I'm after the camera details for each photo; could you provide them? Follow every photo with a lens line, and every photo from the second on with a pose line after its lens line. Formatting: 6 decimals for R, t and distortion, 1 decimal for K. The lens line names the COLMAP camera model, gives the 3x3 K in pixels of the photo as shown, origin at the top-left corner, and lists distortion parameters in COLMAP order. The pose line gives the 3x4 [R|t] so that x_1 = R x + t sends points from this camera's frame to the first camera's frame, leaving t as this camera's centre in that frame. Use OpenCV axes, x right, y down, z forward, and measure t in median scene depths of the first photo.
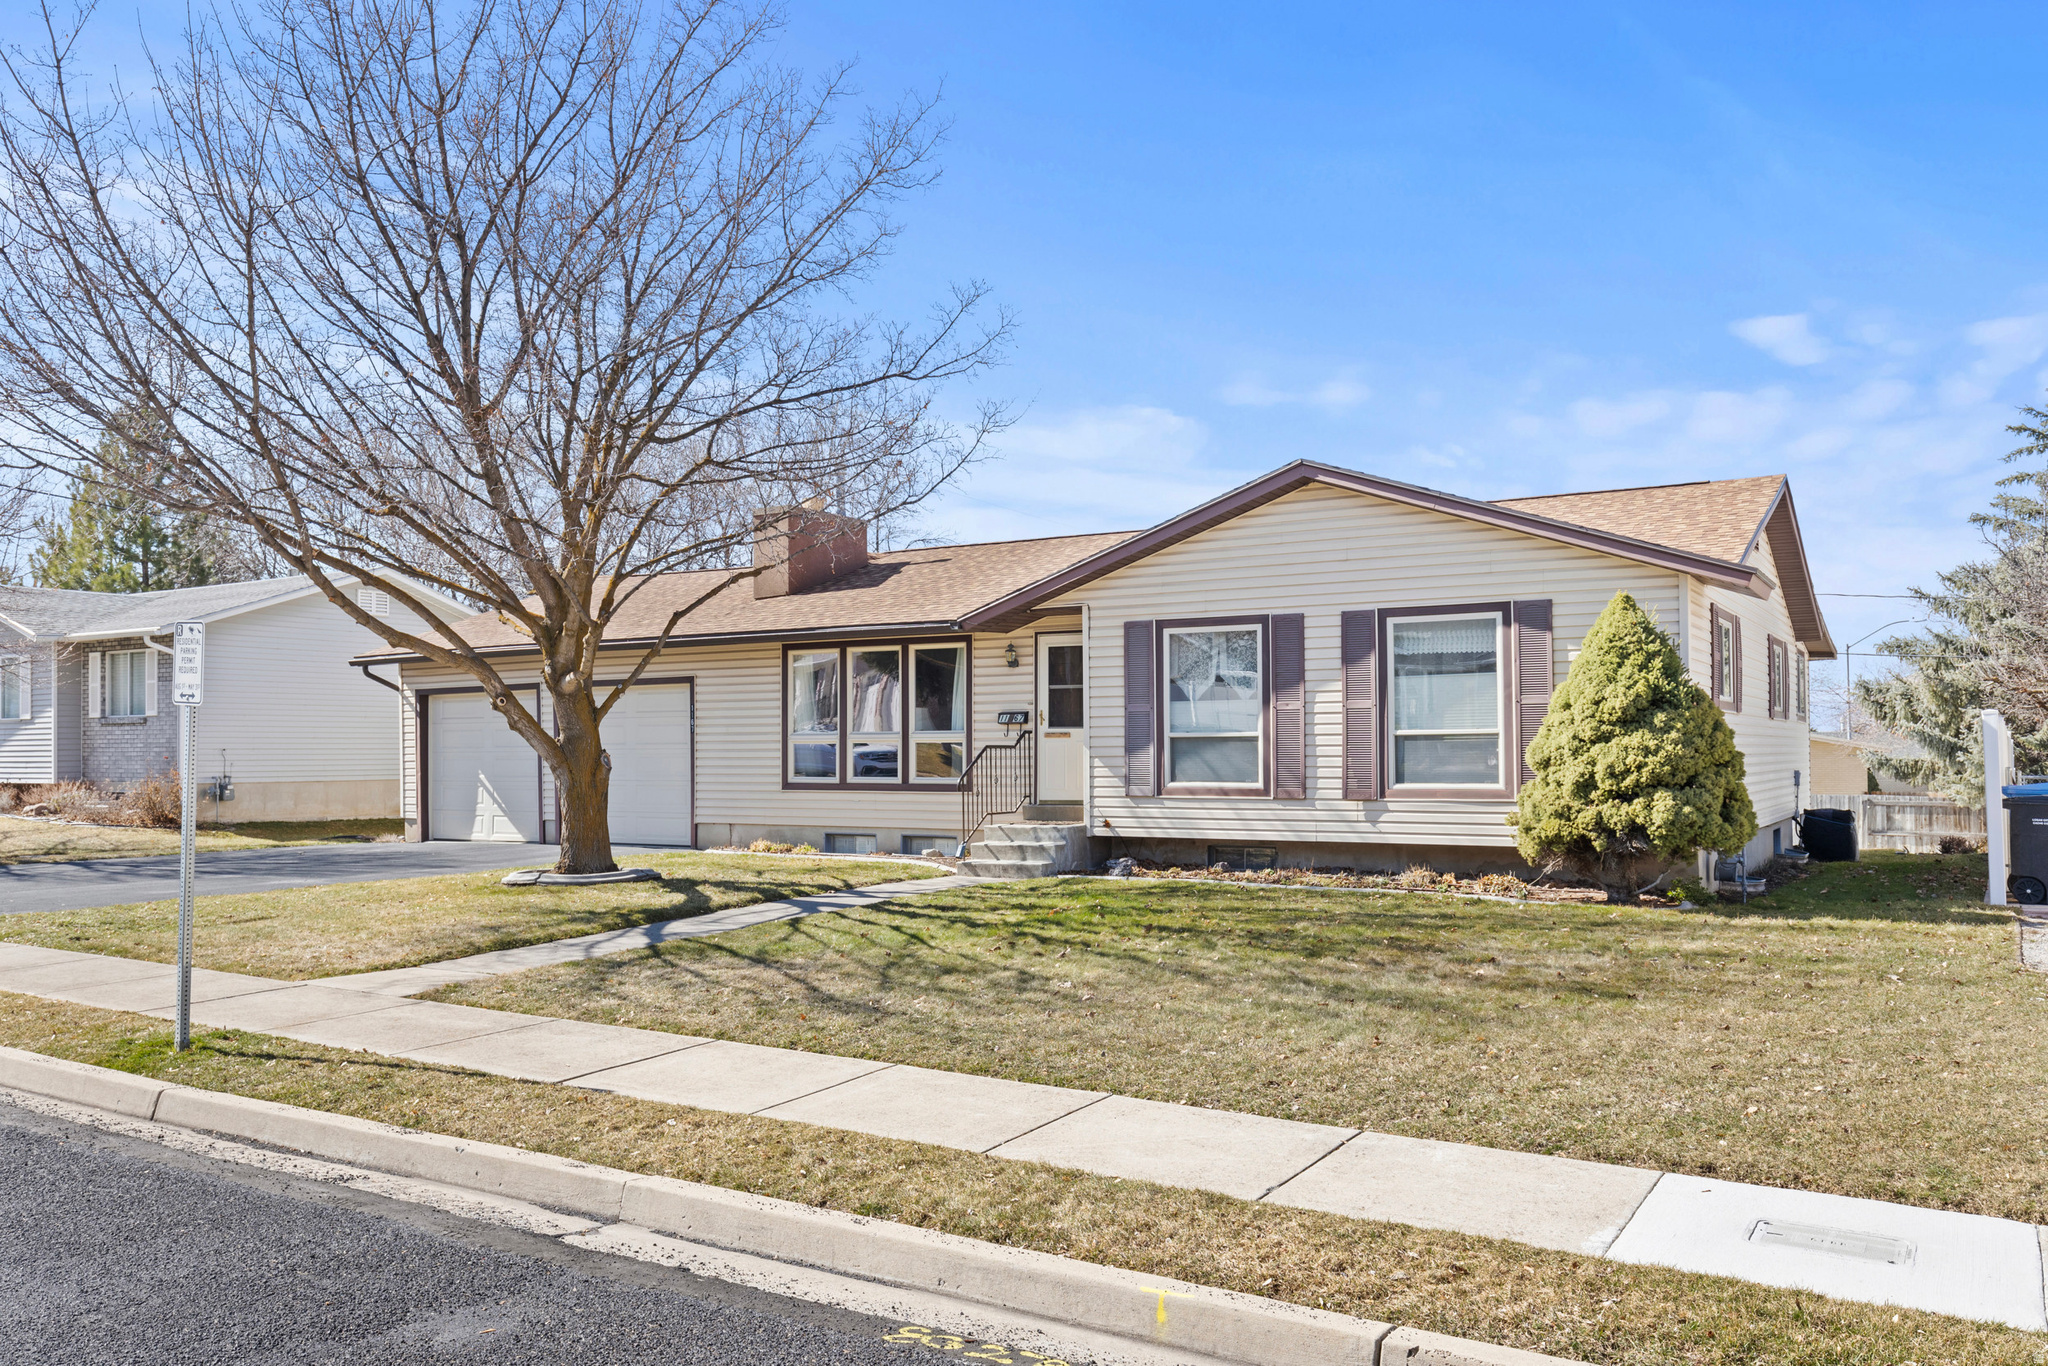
lens RADIAL K [[1562.1, 0, 1023.4], [0, 1562.1, 689.6], [0, 0, 1]] dist [-0.006087, -0.000112]
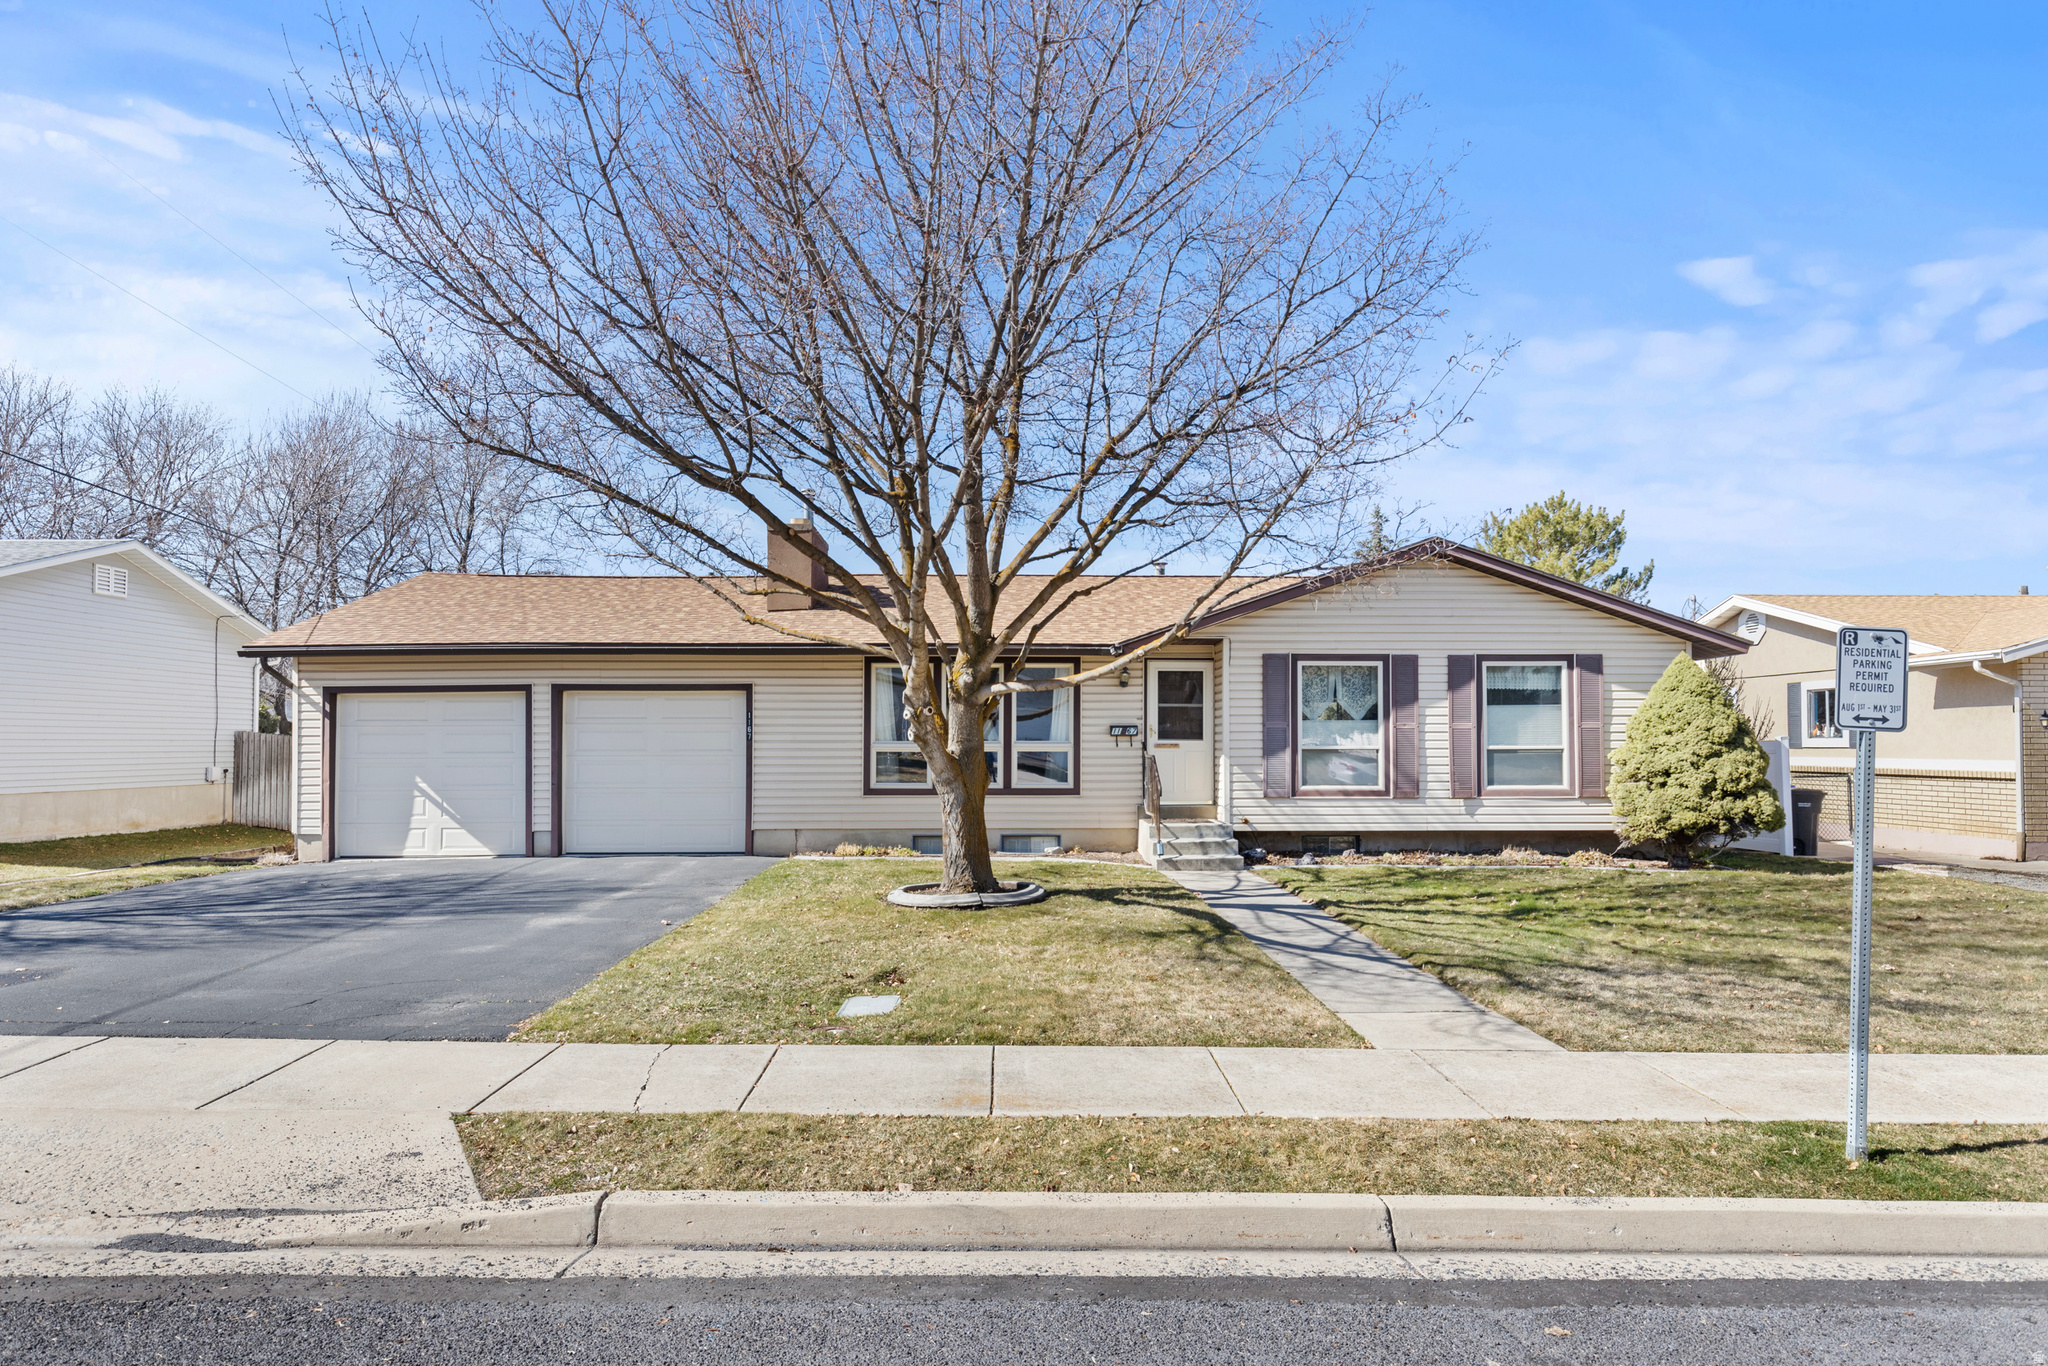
lens RADIAL K [[1183.4, 0, 1023.2], [0, 1183.4, 694.7], [0, 0, 1]] dist [0.017396, -0.000149]
pose [[0.846113, 0.025270, 0.532405, -0.586102], [-0.024406, 0.999665, -0.008661, 0.000924], [-0.532445, -0.005666, 0.846446, 0.322638]]
